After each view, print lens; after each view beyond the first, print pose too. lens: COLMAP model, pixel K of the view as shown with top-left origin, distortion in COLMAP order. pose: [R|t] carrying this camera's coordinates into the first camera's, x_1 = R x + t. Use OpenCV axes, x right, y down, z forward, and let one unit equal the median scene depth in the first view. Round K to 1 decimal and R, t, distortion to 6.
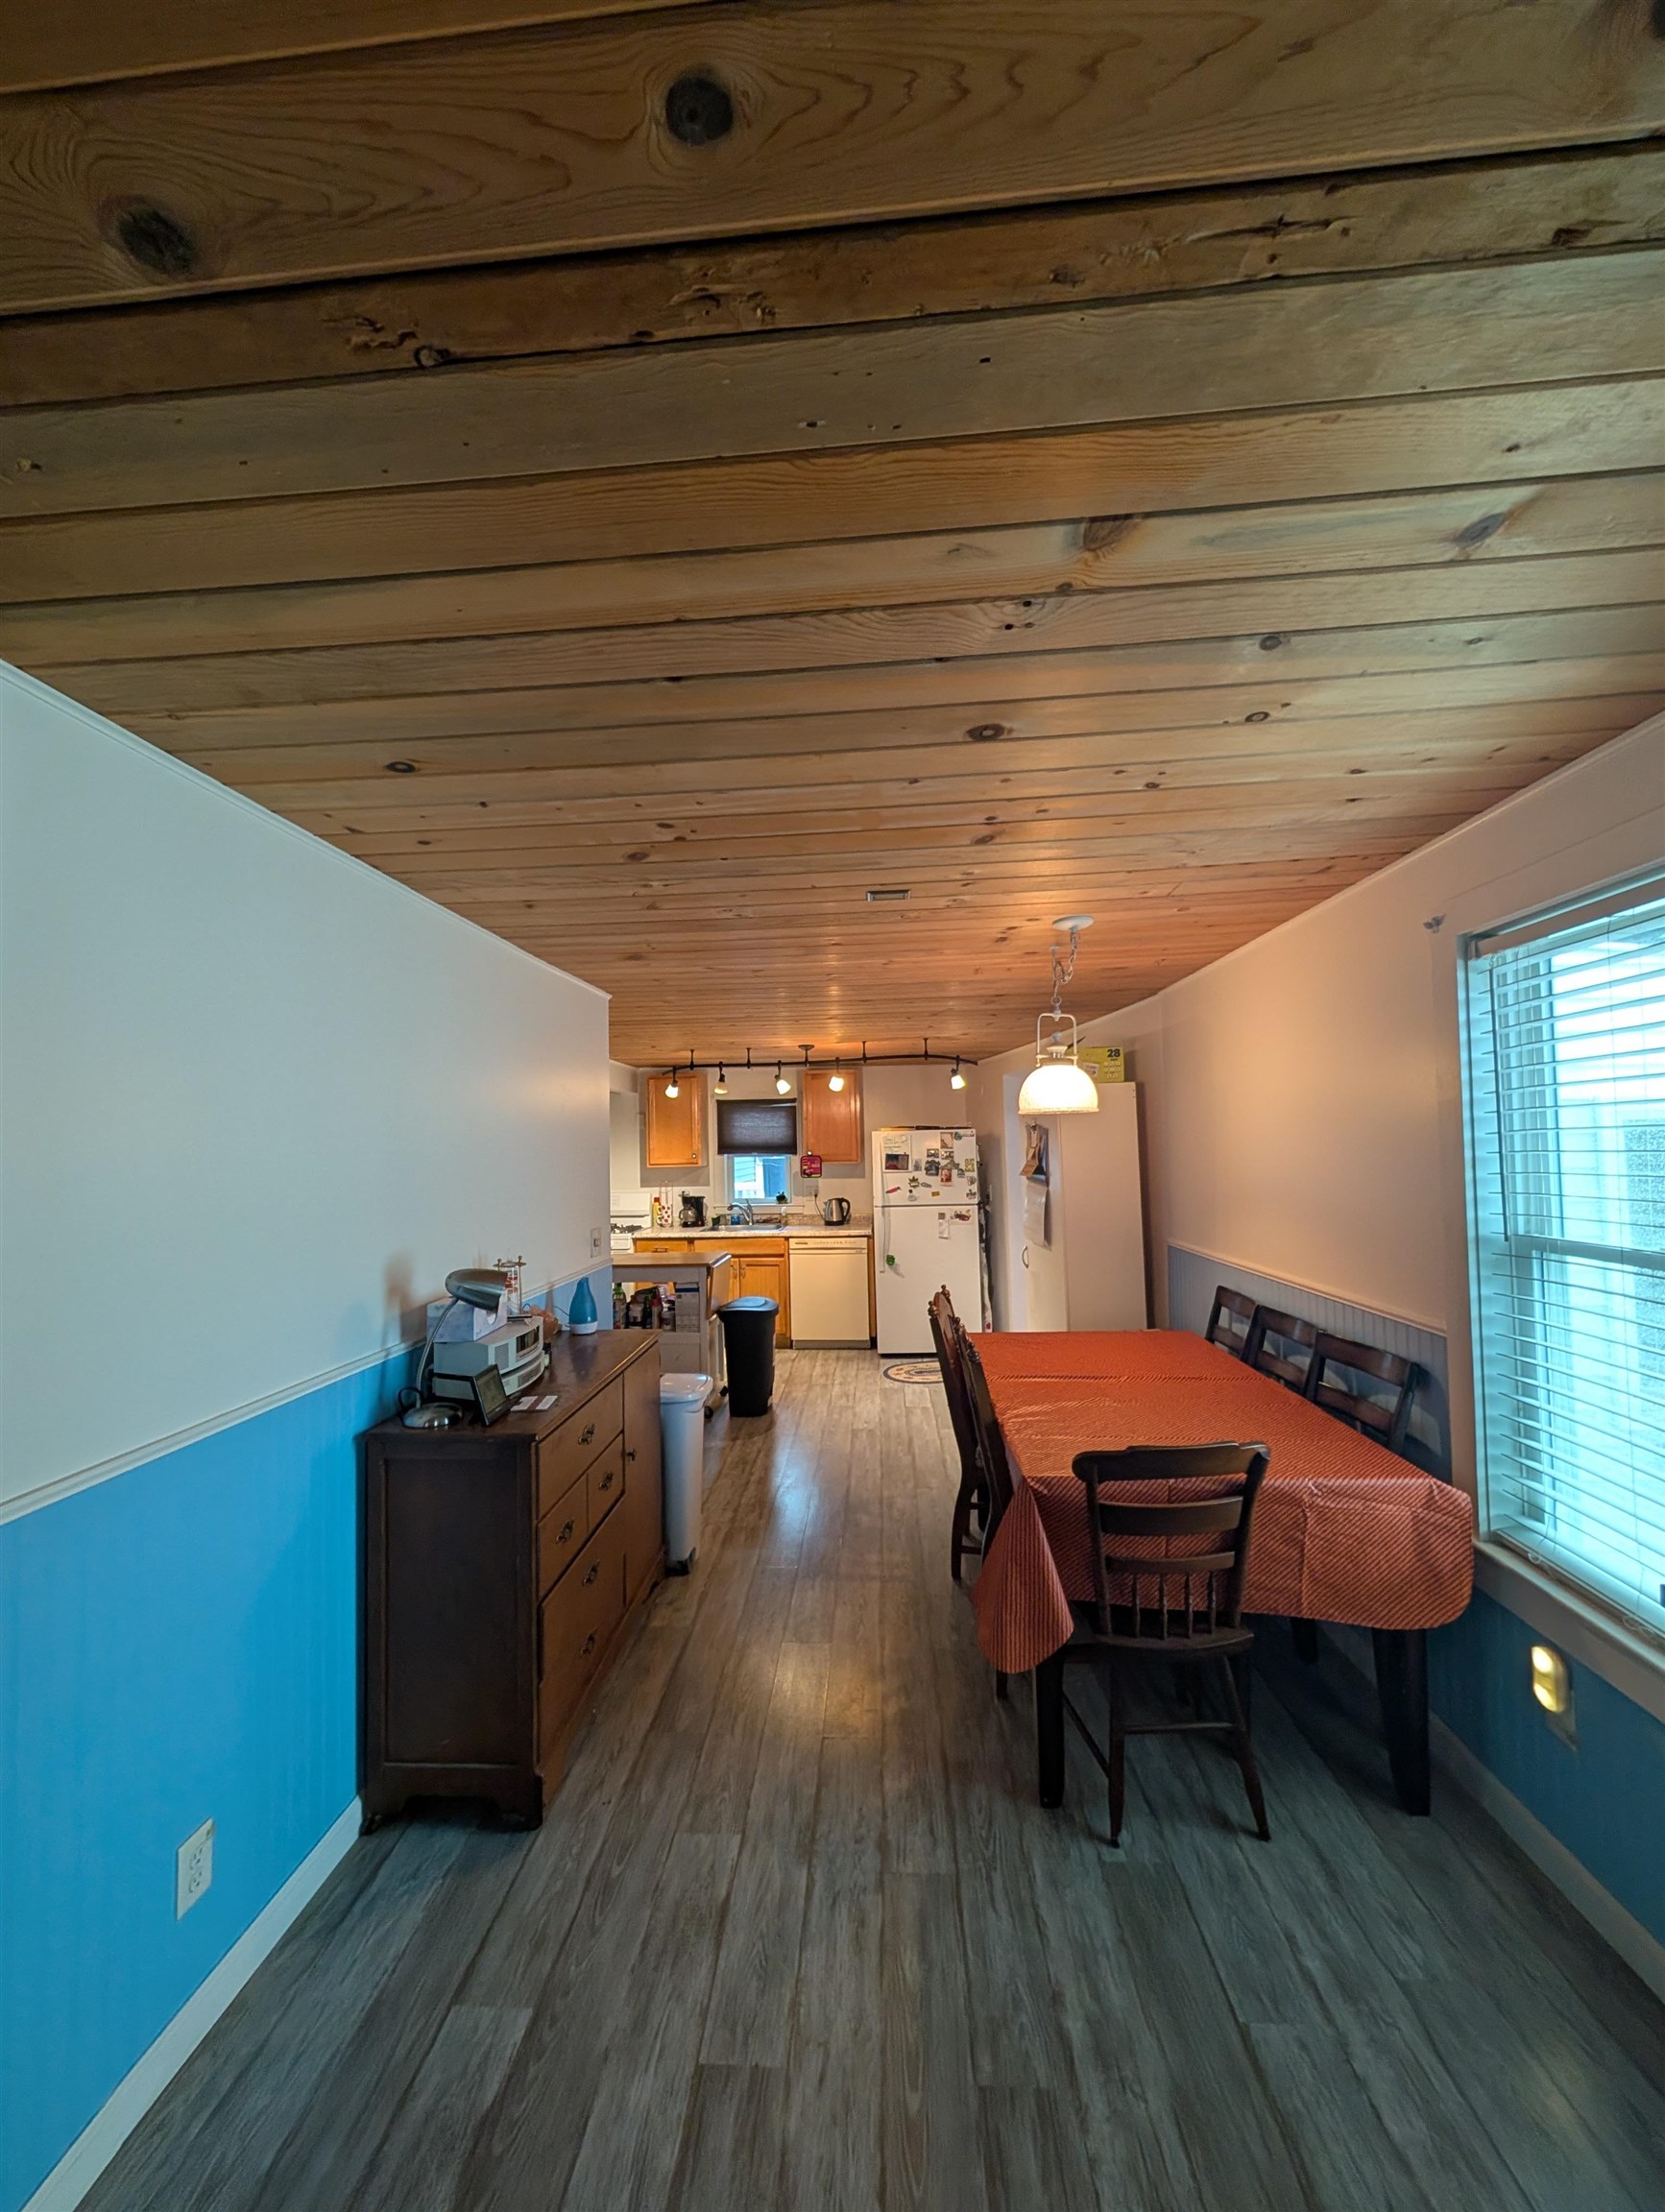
lens RADIAL K [[835.6, 0, 831.5], [0, 835.6, 1117.1], [0, 0, 1]] dist [0.000653, 0.000447]
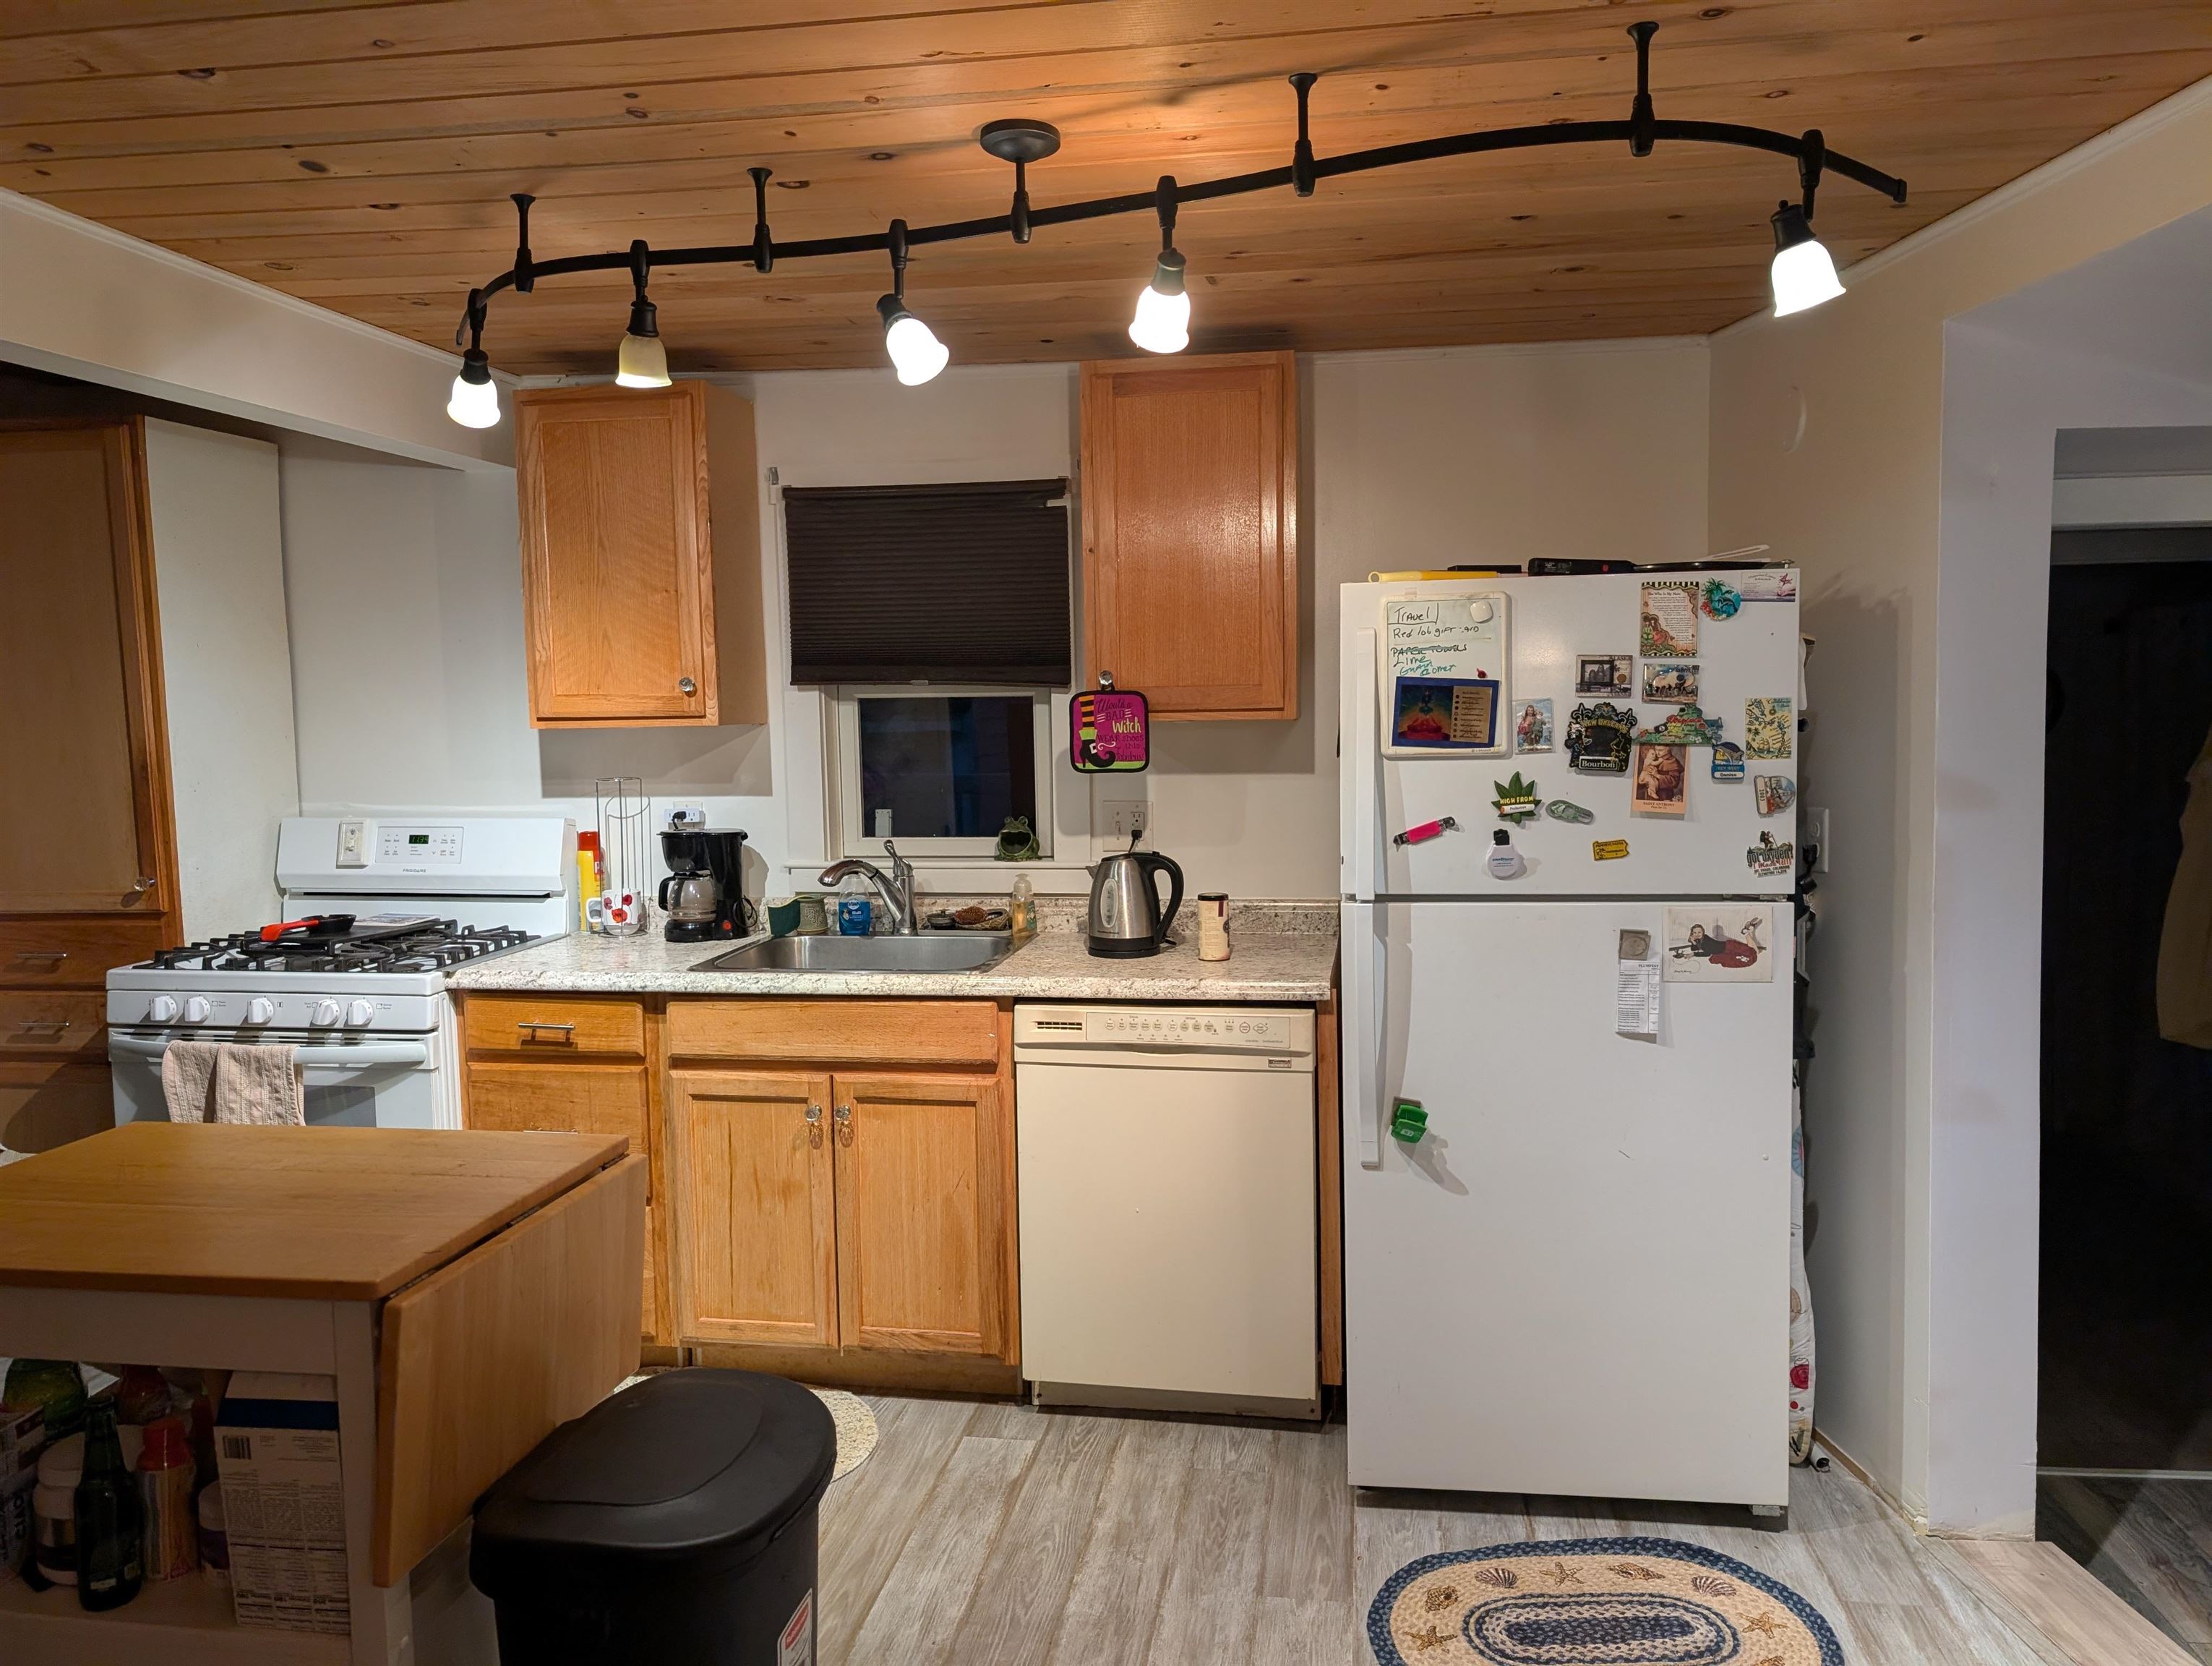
lens RADIAL K [[1682.4, 0, 1113.8], [0, 1682.4, 825.8], [0, 0, 1]] dist [0.011587, 0.000865]
pose [[0.996304, 0.010706, -0.085230, 0.026471], [-0.000898, 0.993447, 0.114288, 0.031164], [0.085895, -0.113789, 0.989785, 0.516538]]
